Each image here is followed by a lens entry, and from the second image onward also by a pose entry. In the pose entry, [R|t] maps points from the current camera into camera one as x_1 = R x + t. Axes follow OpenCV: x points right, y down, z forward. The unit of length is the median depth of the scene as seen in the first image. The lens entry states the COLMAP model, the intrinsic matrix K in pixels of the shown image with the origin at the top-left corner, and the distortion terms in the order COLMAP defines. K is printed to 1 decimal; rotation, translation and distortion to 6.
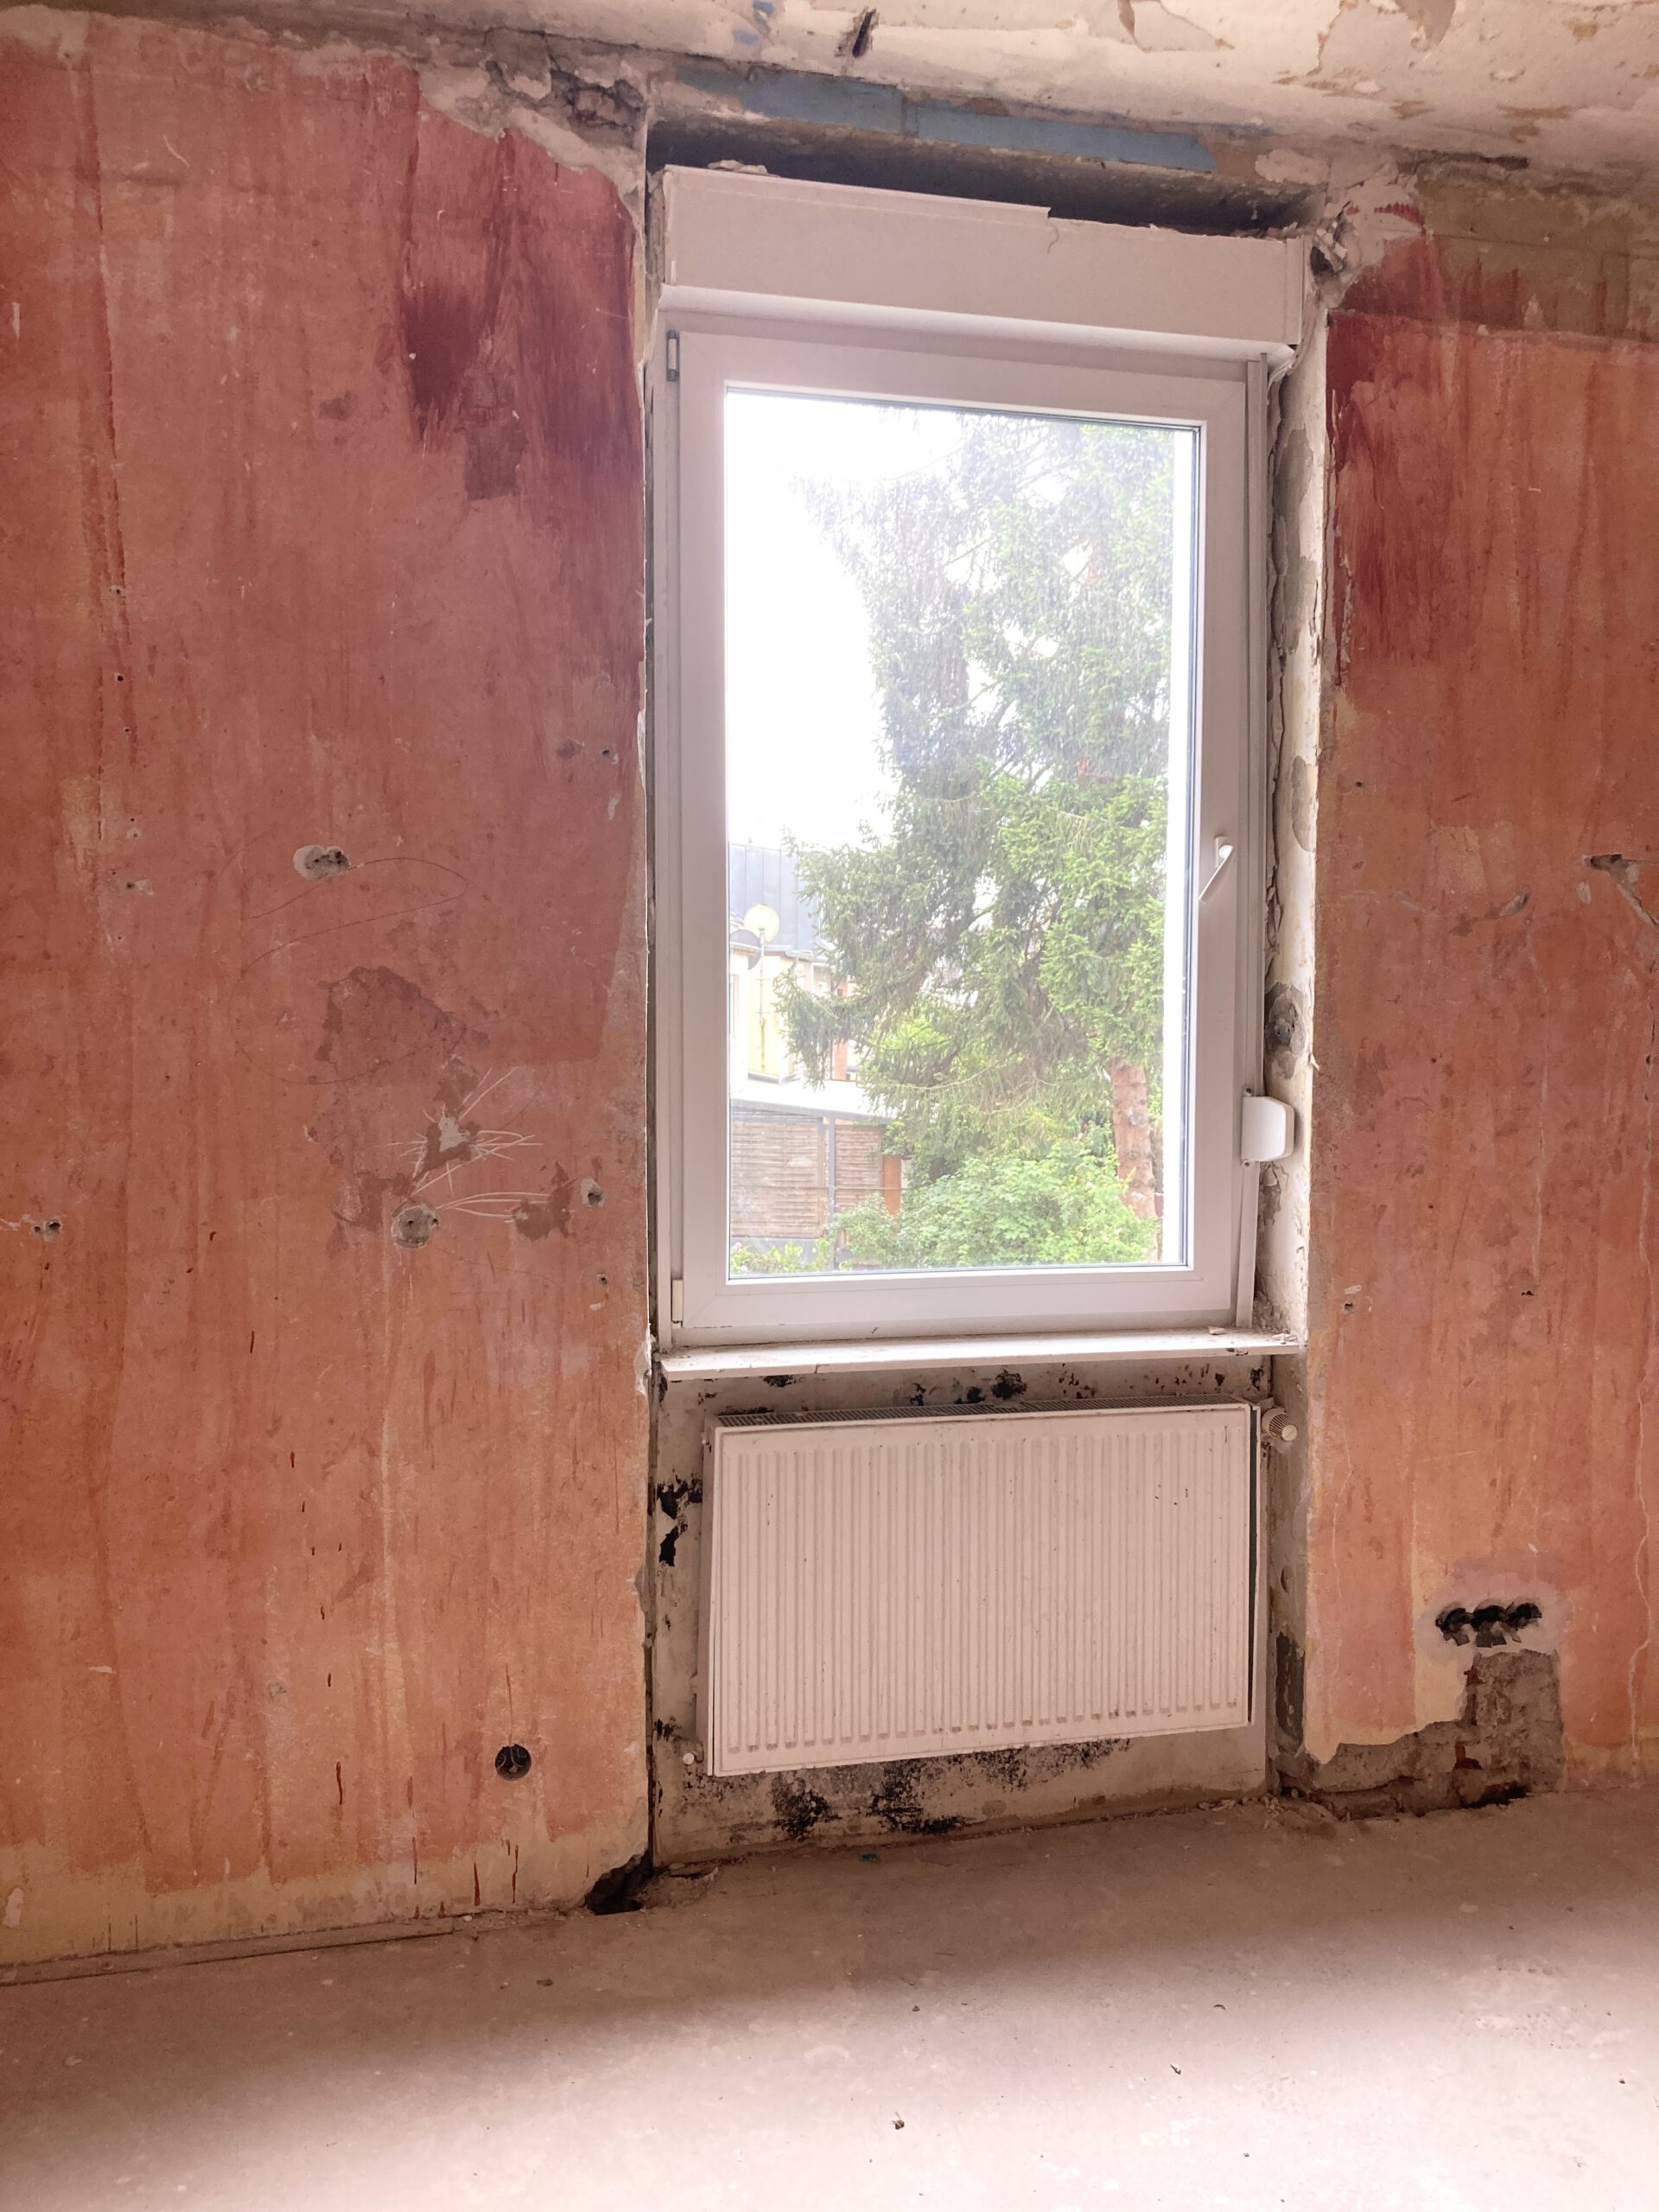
lens RADIAL K [[1816.5, 0, 828.3], [0, 1816.5, 1101.6], [0, 0, 1]] dist [0.014936, -0.011760]
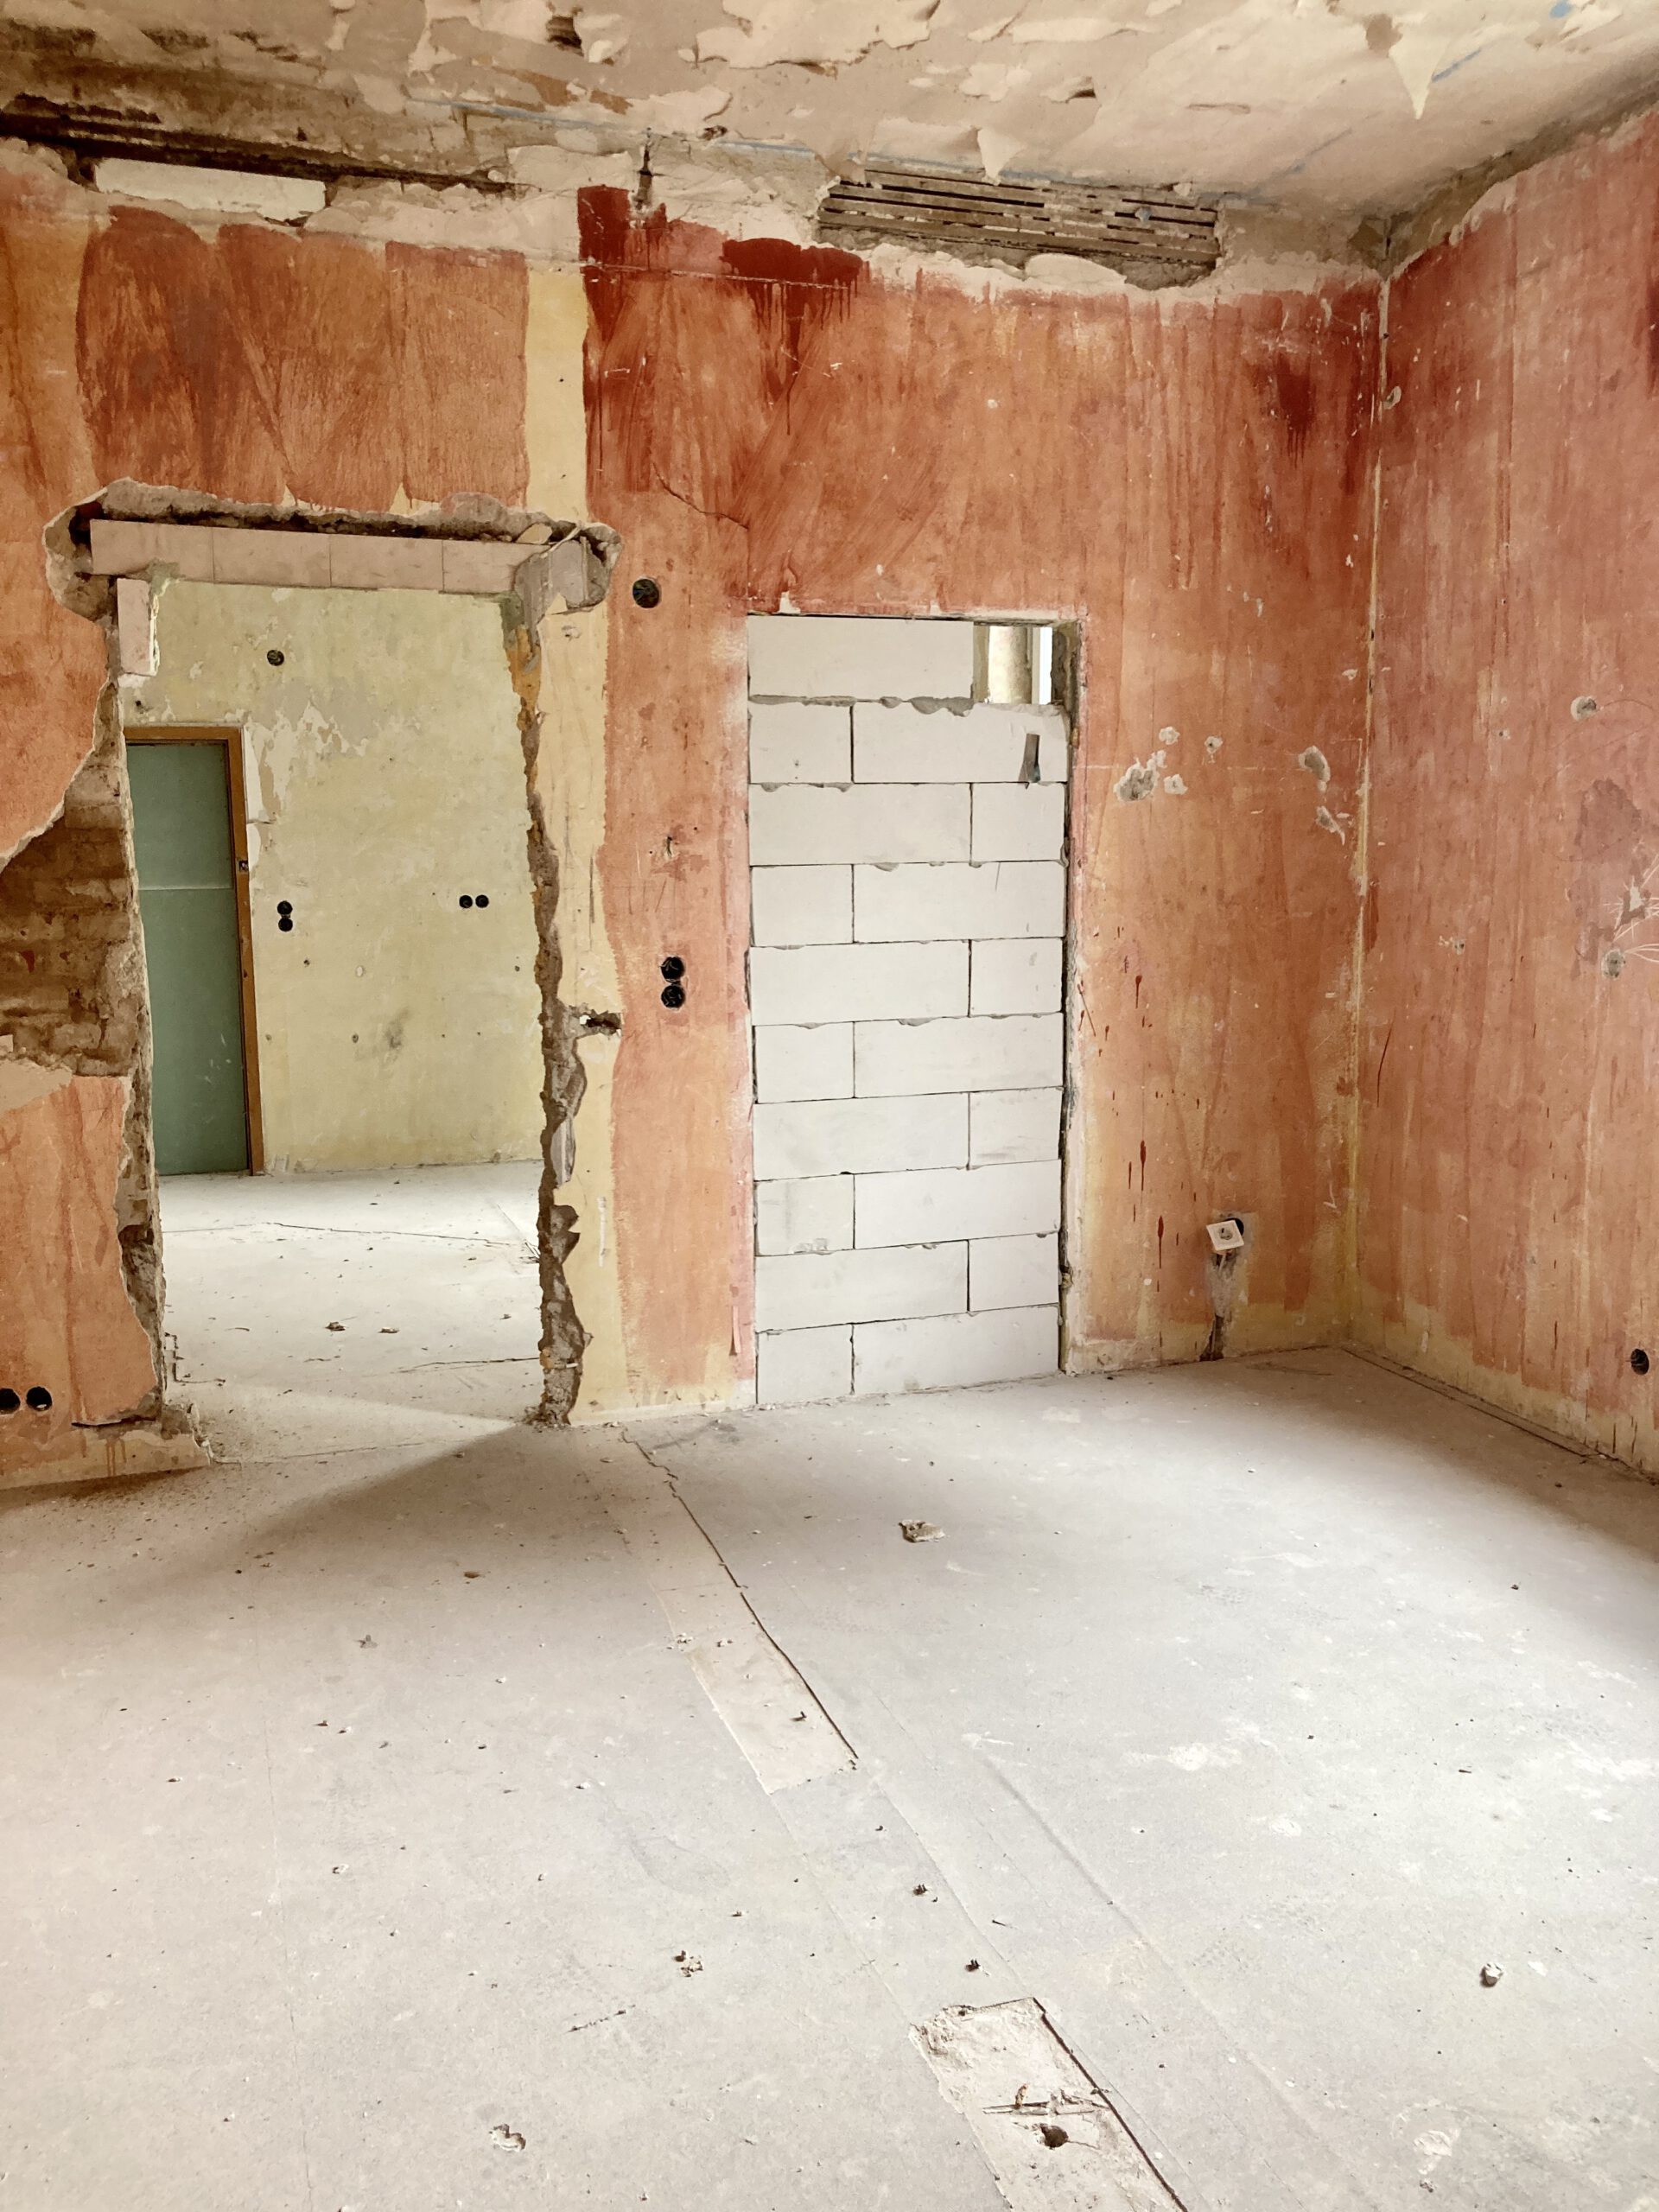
lens RADIAL K [[1816.5, 0, 829.3], [0, 1816.5, 1108.8], [0, 0, 1]] dist [0.014936, -0.011760]
pose [[0.087482, 0.140926, -0.986147, 1.148797], [-0.046218, 0.989451, 0.137298, 0.014206], [0.995093, 0.033567, 0.093073, 0.268768]]
